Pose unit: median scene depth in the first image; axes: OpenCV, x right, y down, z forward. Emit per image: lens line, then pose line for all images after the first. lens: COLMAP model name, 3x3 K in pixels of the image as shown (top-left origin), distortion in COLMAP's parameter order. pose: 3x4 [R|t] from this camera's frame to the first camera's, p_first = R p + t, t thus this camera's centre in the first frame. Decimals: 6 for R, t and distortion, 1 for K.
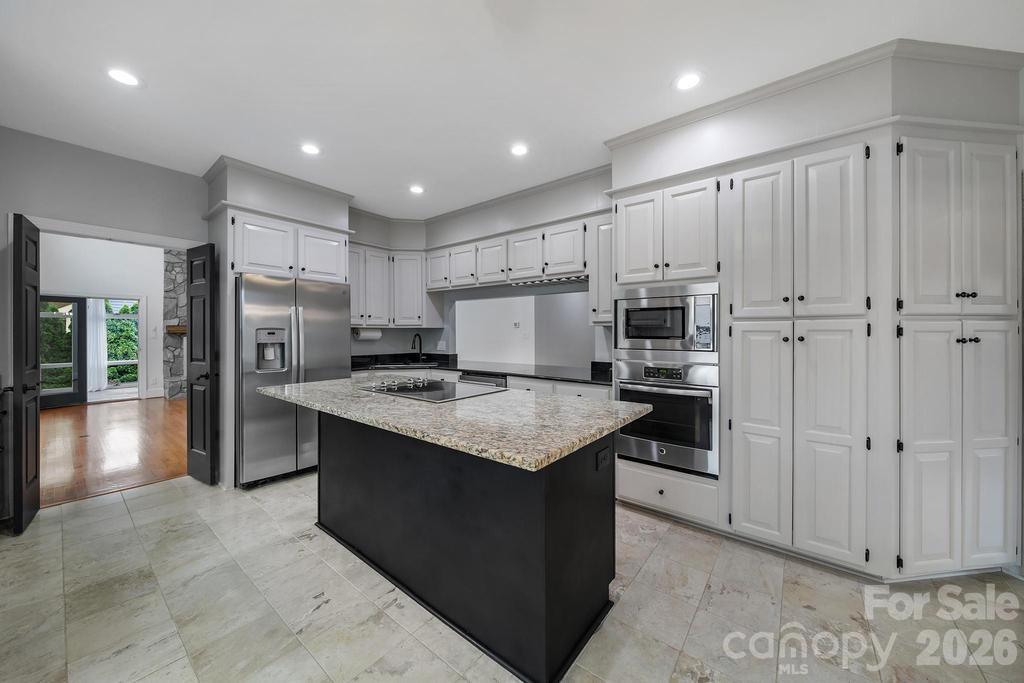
lens RADIAL K [[361.6, 0, 509.5], [0, 361.6, 336.1], [0, 0, 1]] dist [-0.002133, -0.000172]
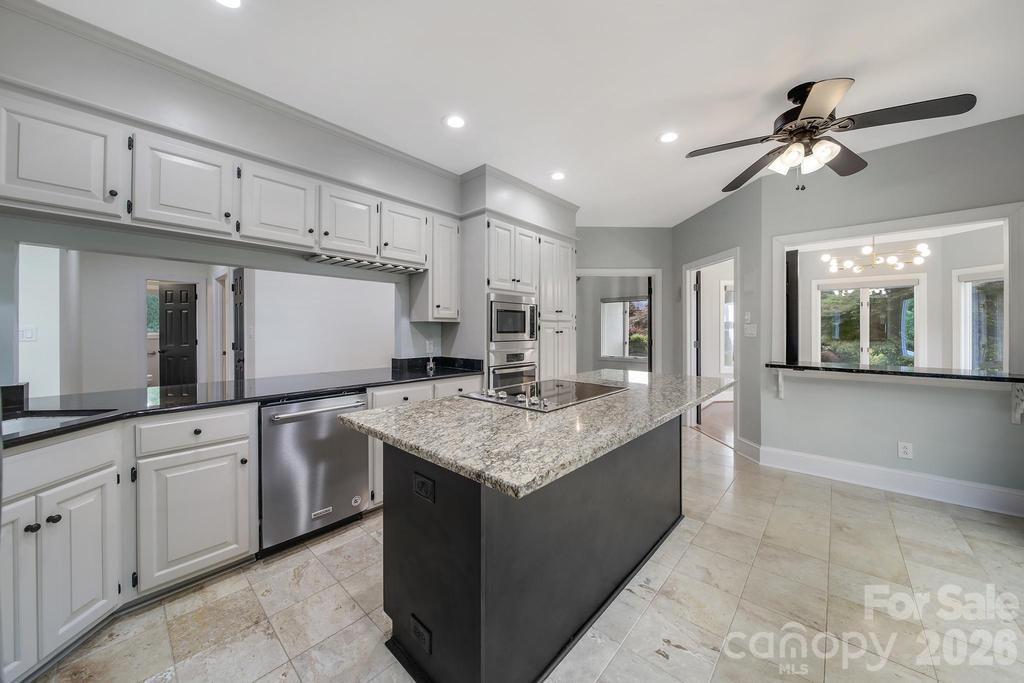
lens RADIAL K [[362.6, 0, 511.4], [0, 362.6, 331.2], [0, 0, 1]] dist [-0.001620, -0.000109]
pose [[0.063535, -0.005316, 0.997965, -0.378552], [0.006701, 0.999966, 0.004900, -0.002264], [-0.997957, 0.006376, 0.063568, 0.358558]]
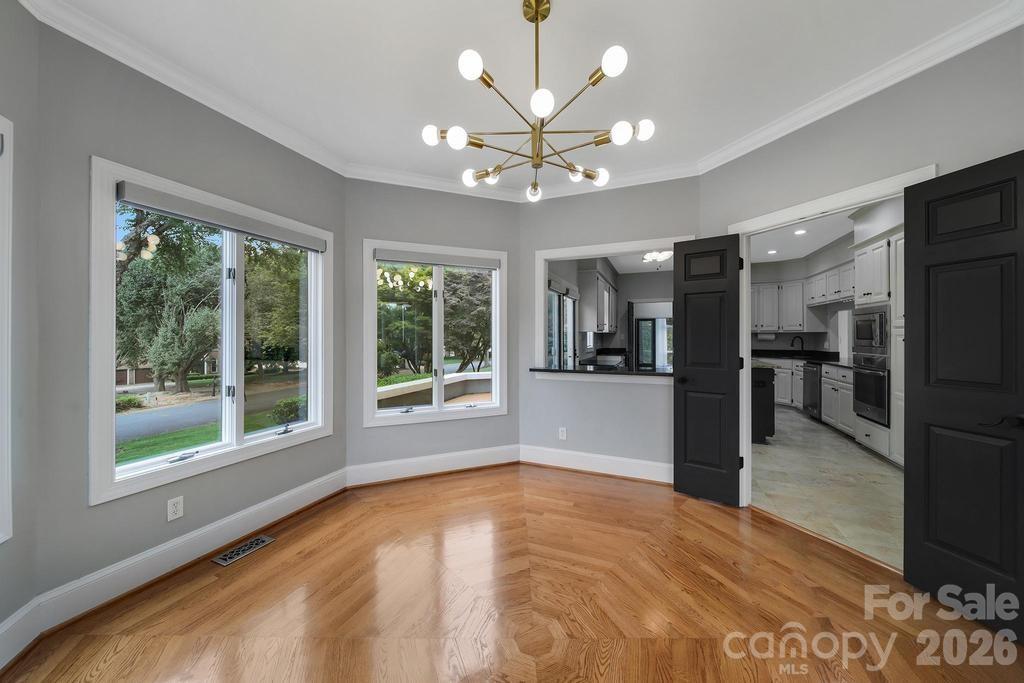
lens RADIAL K [[361.6, 0, 509.5], [0, 361.6, 336.1], [0, 0, 1]] dist [-0.002133, -0.000172]
pose [[0.294400, -0.000791, -0.955682, 0.591620], [-0.007134, 0.999970, -0.003026, 0.004107], [0.955656, 0.007709, 0.294386, -0.406657]]
